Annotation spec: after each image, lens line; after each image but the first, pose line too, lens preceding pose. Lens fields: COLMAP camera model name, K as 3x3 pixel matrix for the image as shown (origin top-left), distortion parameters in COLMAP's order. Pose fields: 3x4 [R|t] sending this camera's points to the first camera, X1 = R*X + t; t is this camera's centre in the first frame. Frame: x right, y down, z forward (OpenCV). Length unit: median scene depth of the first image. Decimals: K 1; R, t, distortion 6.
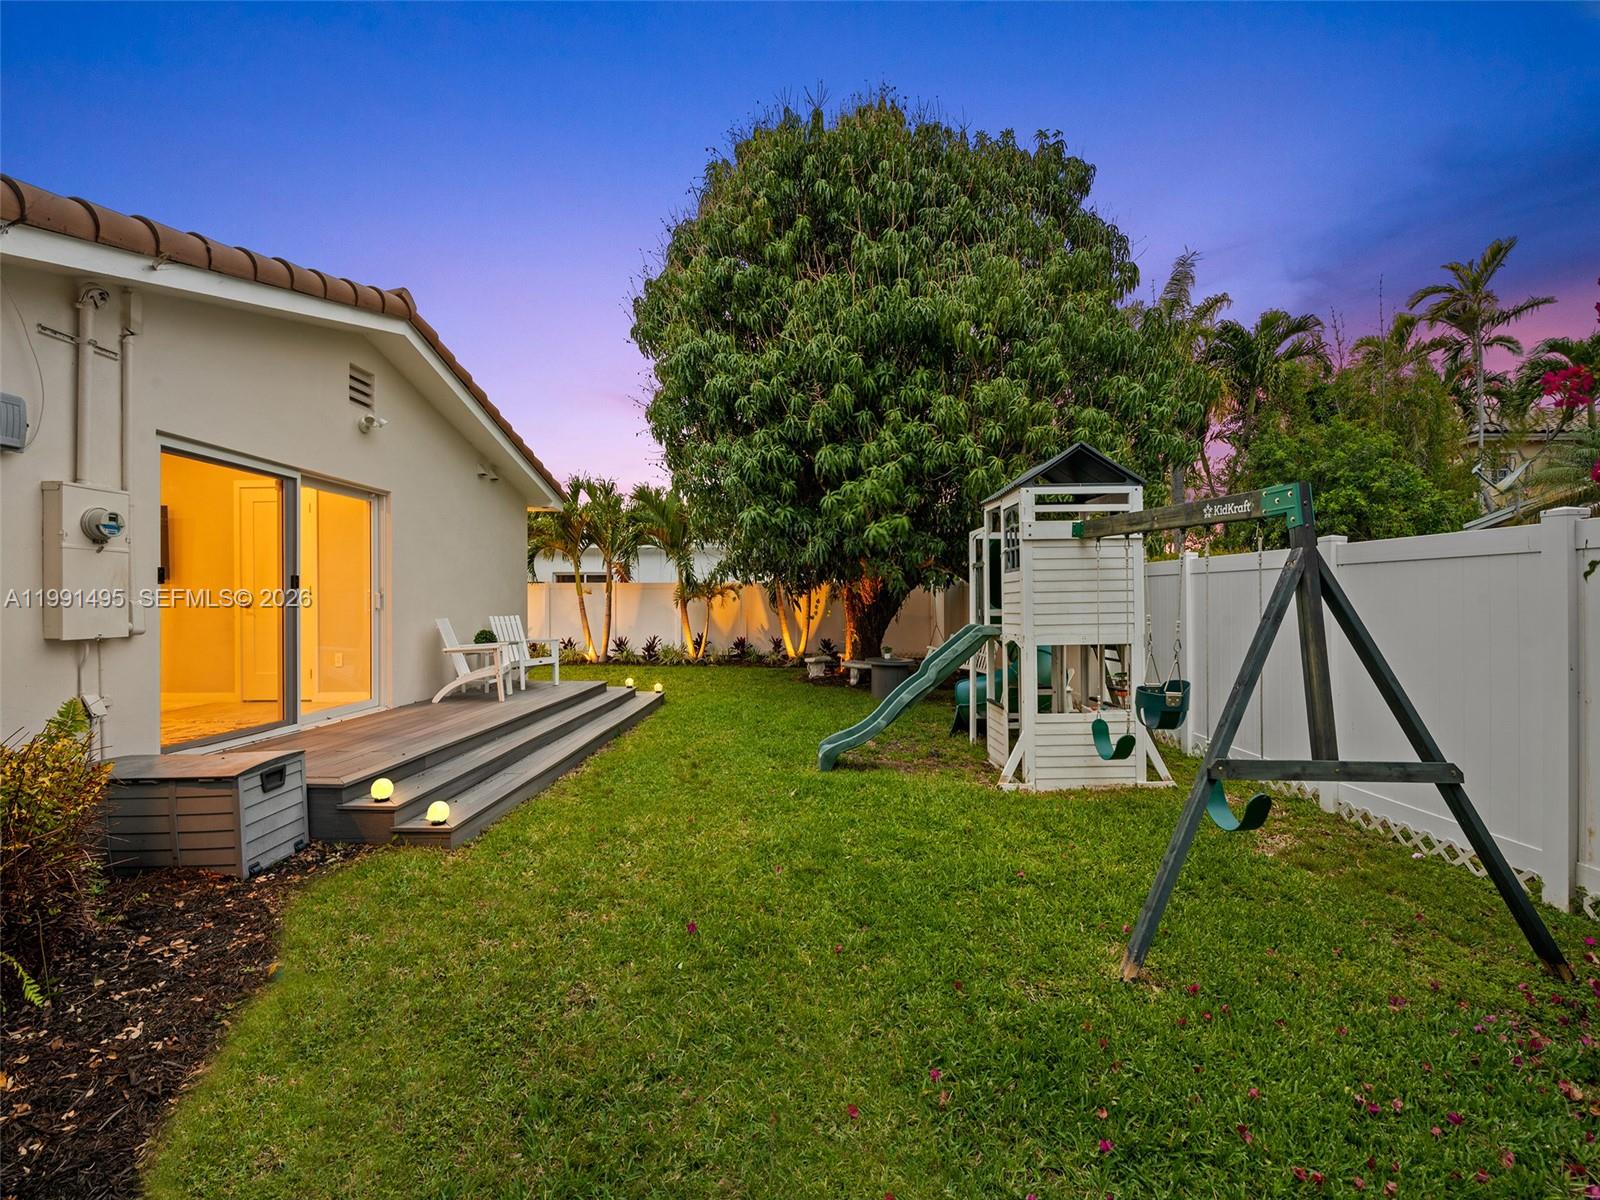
lens RADIAL K [[651.0, 0, 800.0], [0, 651.0, 600.0], [0, 0, 1]] dist [-0.000640, -0.000185]
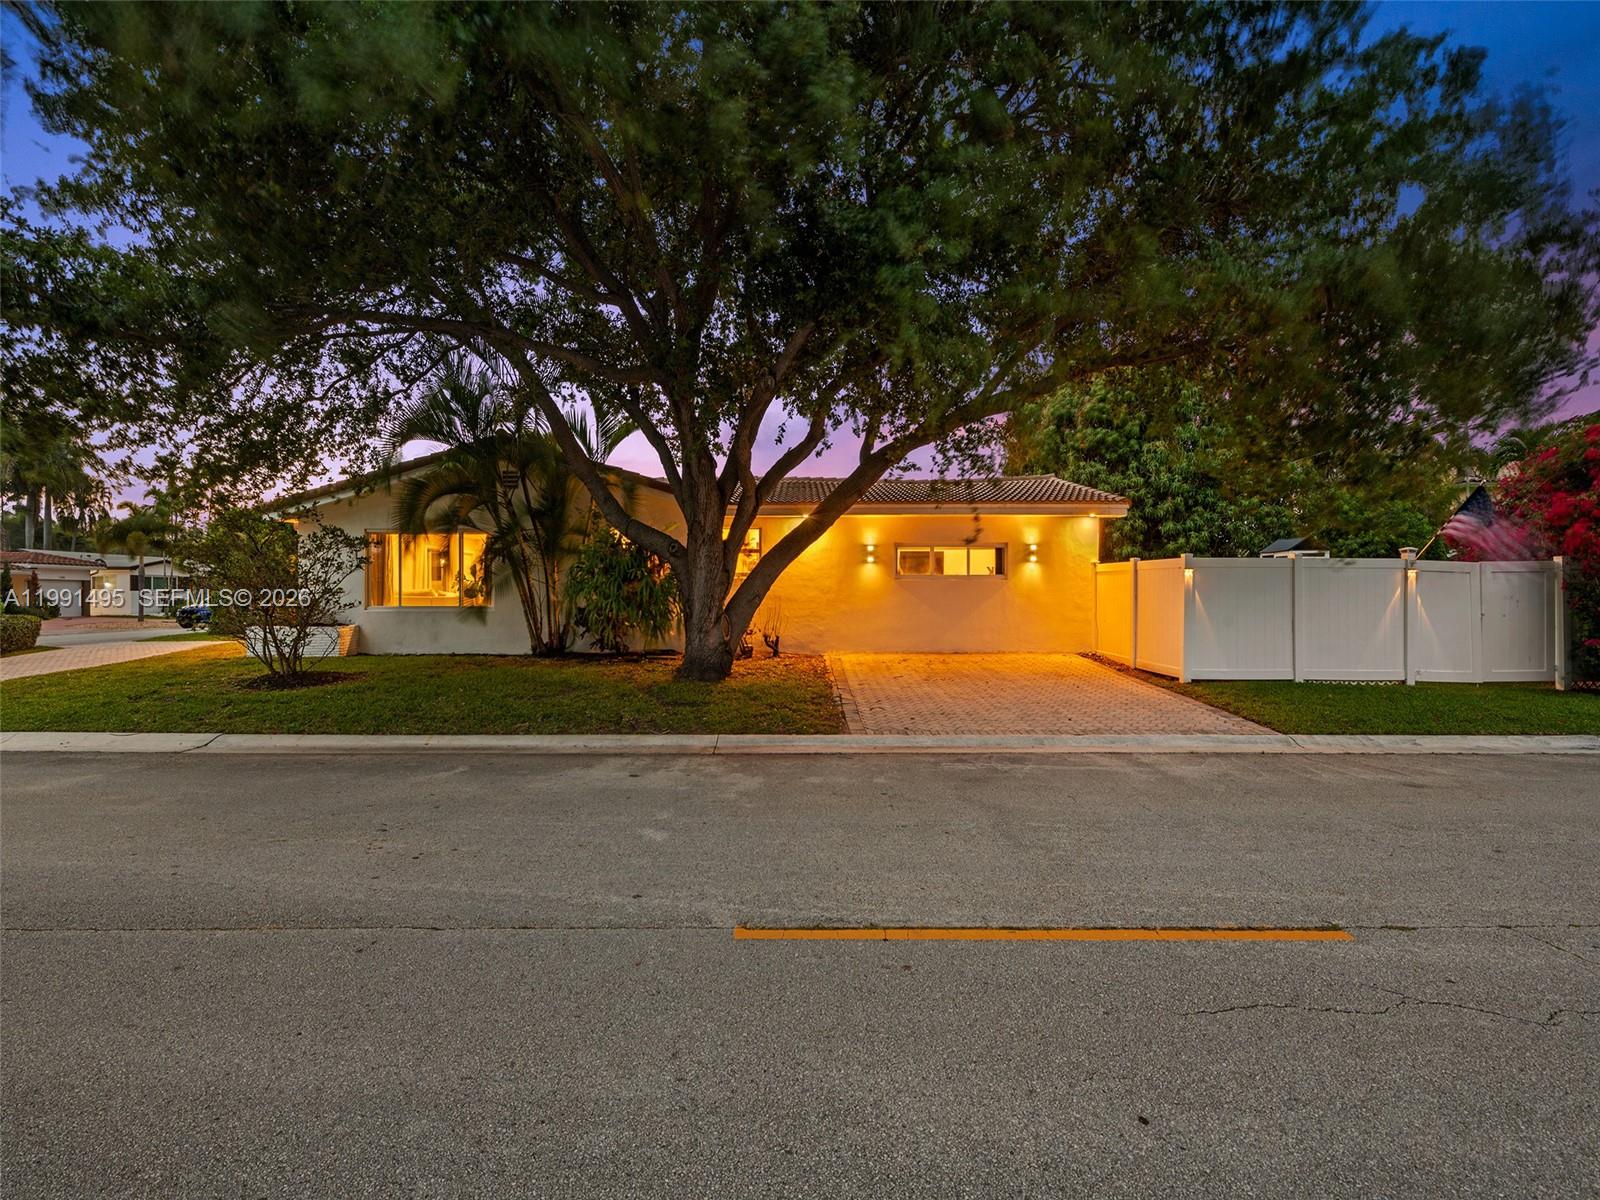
lens RADIAL K [[673.5, 0, 800.0], [0, 673.5, 600.0], [0, 0, 1]] dist [-0.000128, -0.000019]
pose [[0.999980, 0.002437, -0.005899, -0.715220], [-0.002460, 0.999989, -0.003963, 0.035137], [0.005889, 0.003977, 0.999975, -0.814561]]
